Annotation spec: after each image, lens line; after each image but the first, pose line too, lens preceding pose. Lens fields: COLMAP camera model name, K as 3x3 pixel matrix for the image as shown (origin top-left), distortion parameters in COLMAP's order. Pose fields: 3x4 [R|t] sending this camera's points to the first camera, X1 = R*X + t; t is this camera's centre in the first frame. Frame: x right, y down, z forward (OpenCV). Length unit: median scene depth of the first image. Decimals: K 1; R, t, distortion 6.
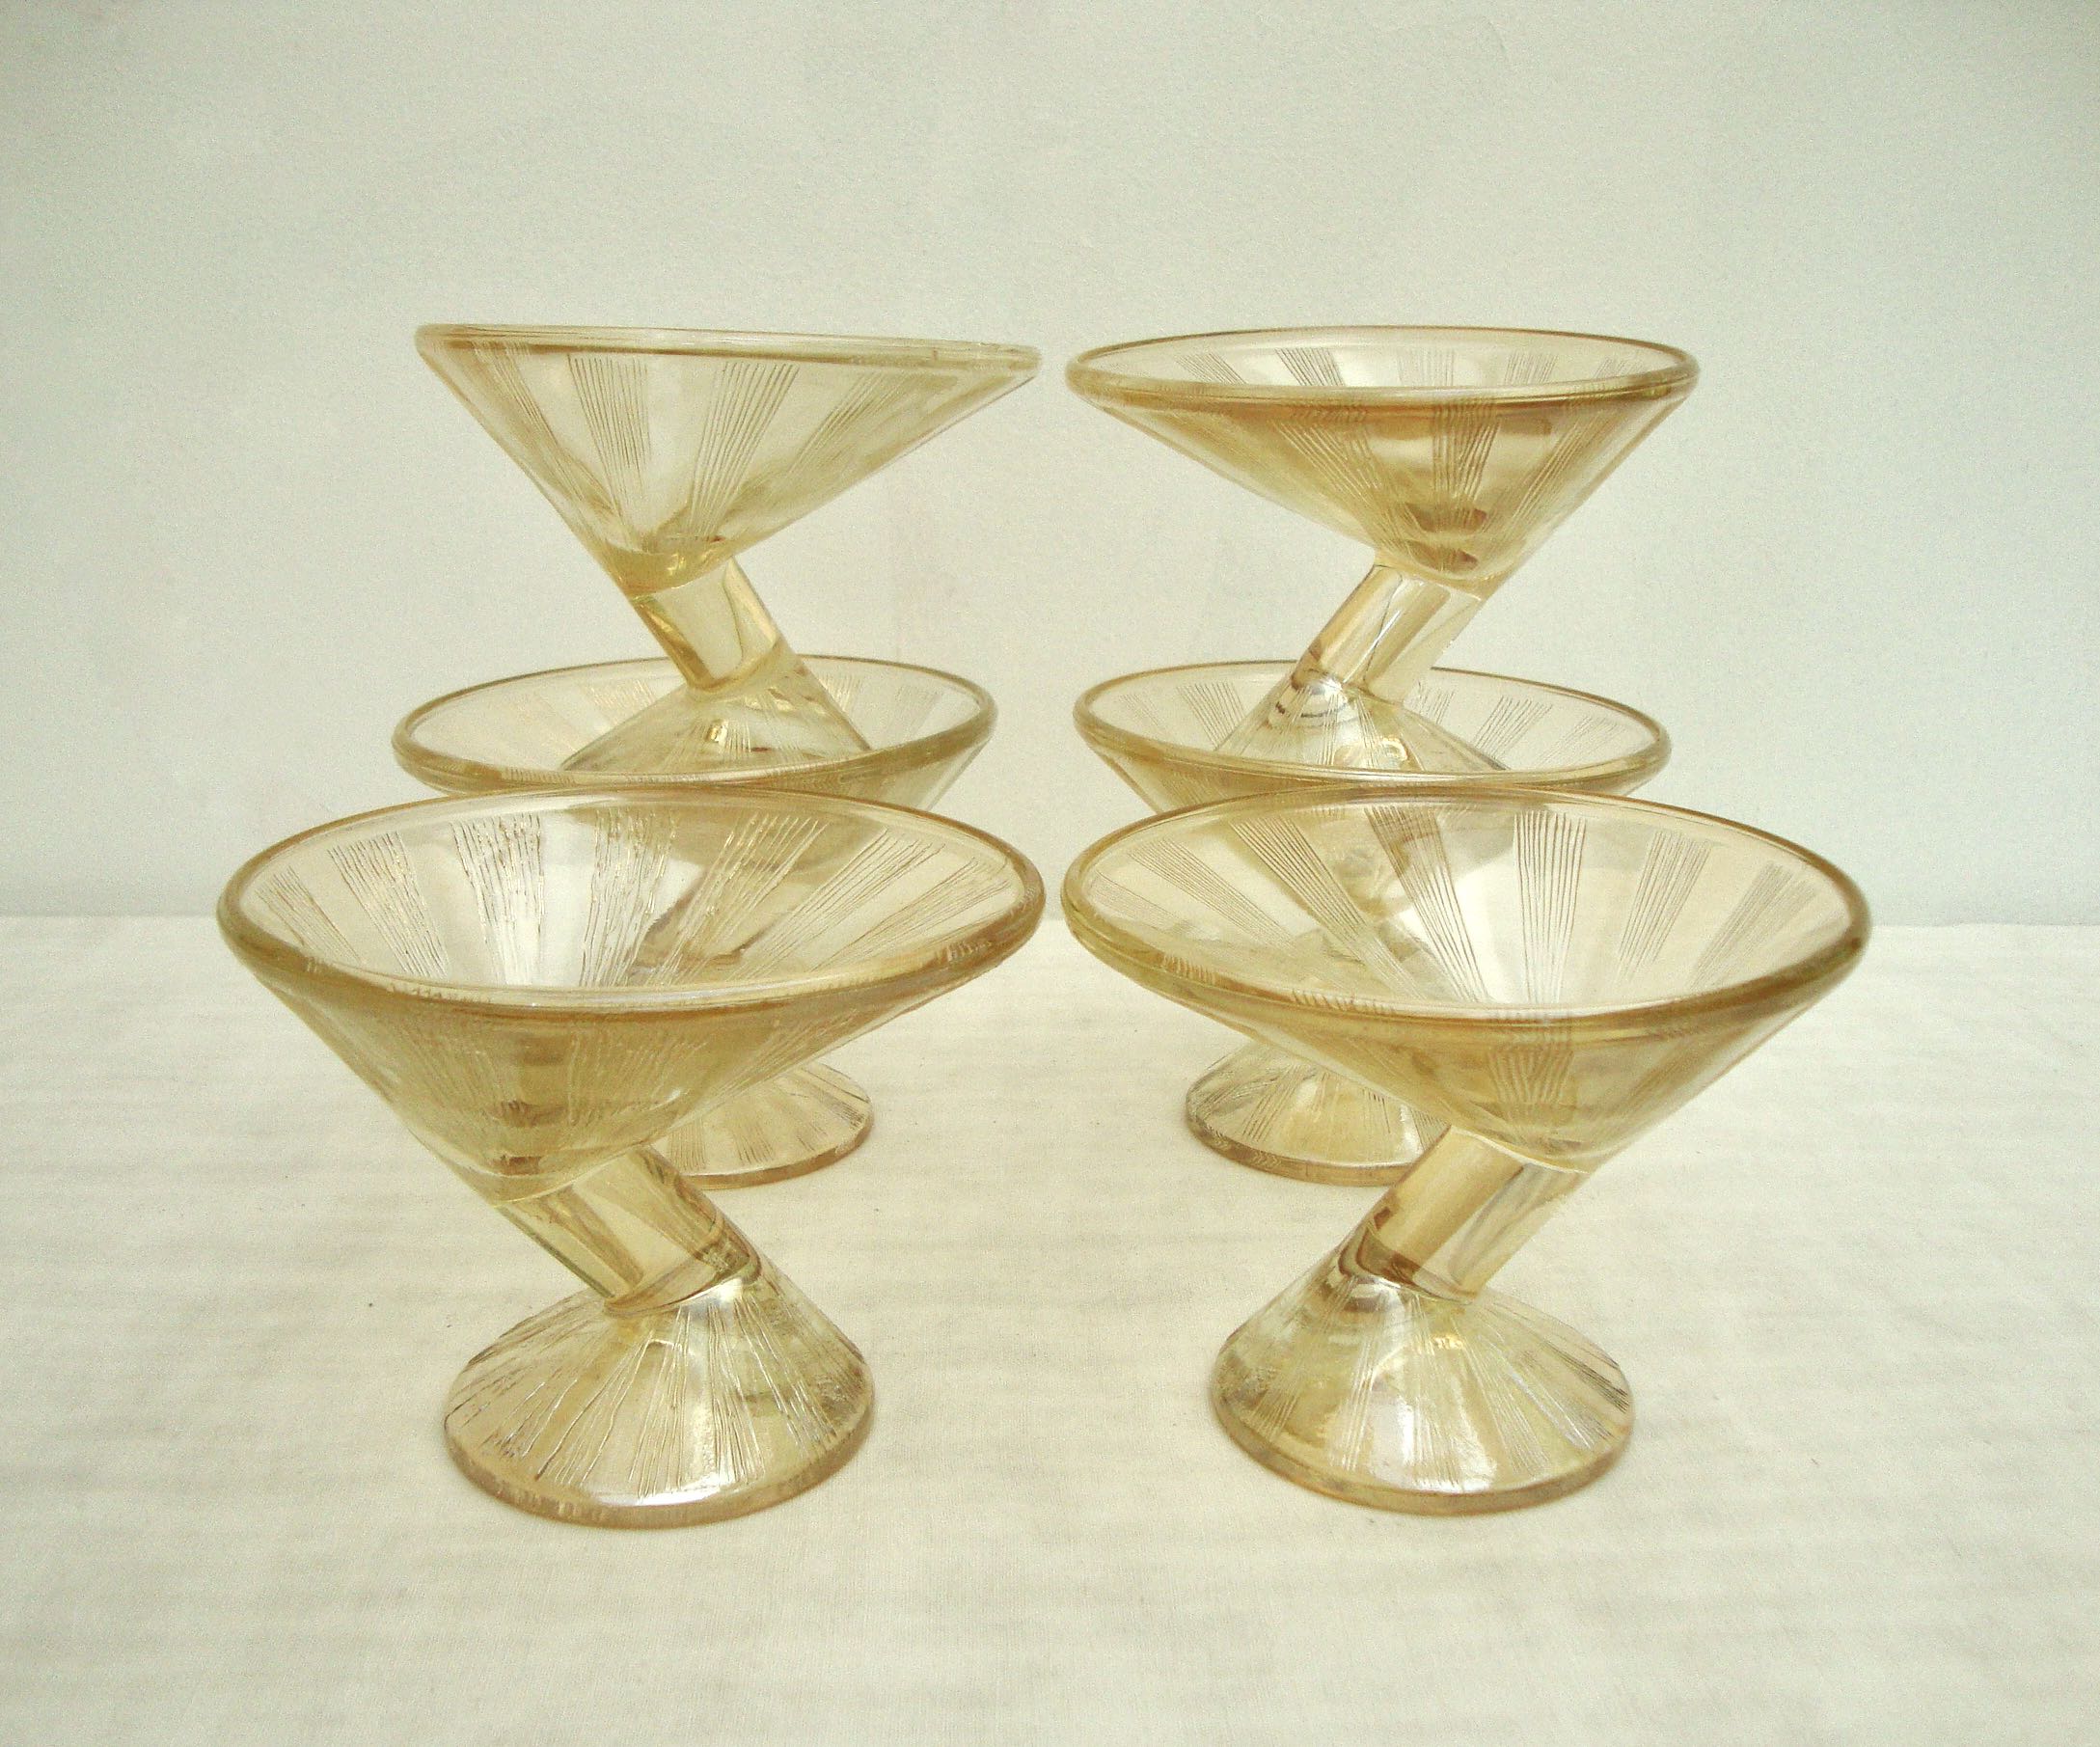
lens RADIAL K [[1978.9, 0, 1050.0], [0, 1978.9, 873.5], [0, 0, 1]] dist [-0.167881, 0.001152]
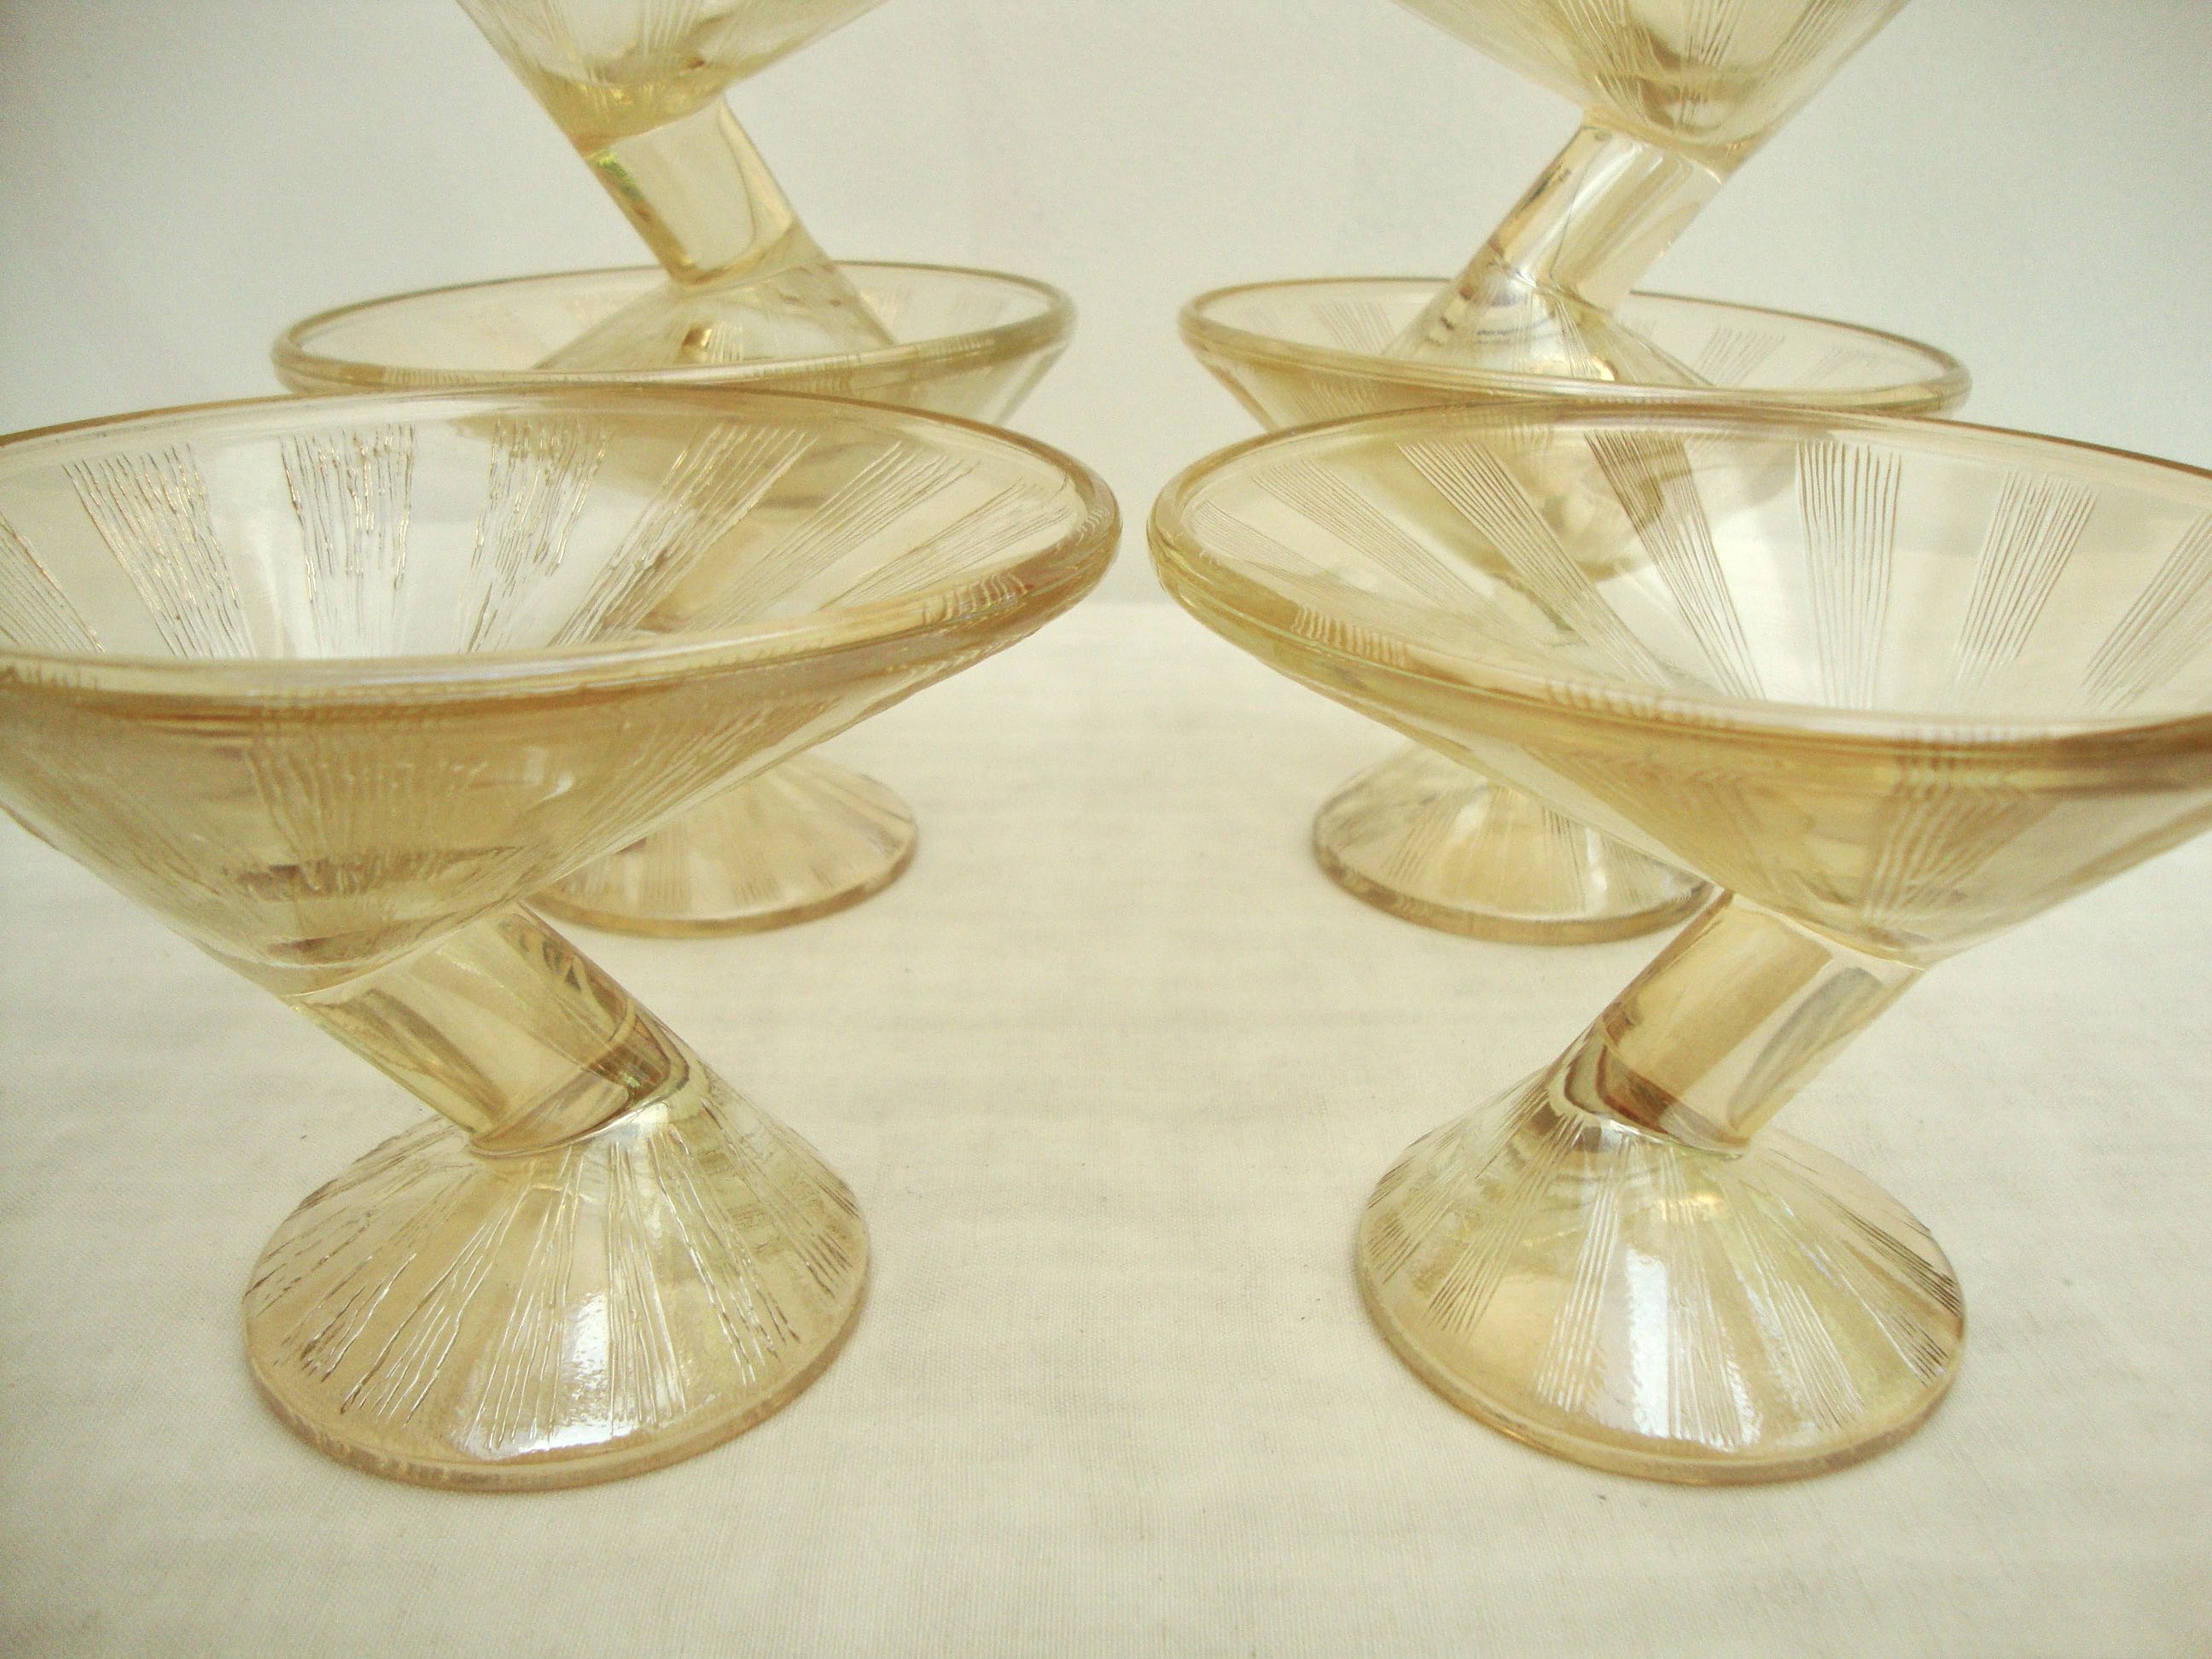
lens RADIAL K [[1755.9, 0, 1106.0], [0, 1755.9, 829.5], [0, 0, 1]] dist [-0.037289, -0.000960]
pose [[0.999448, 0.014790, -0.029745, 0.008965], [-0.010582, 0.990518, 0.136975, 0.025637], [0.031489, -0.136585, 0.990128, 0.367232]]
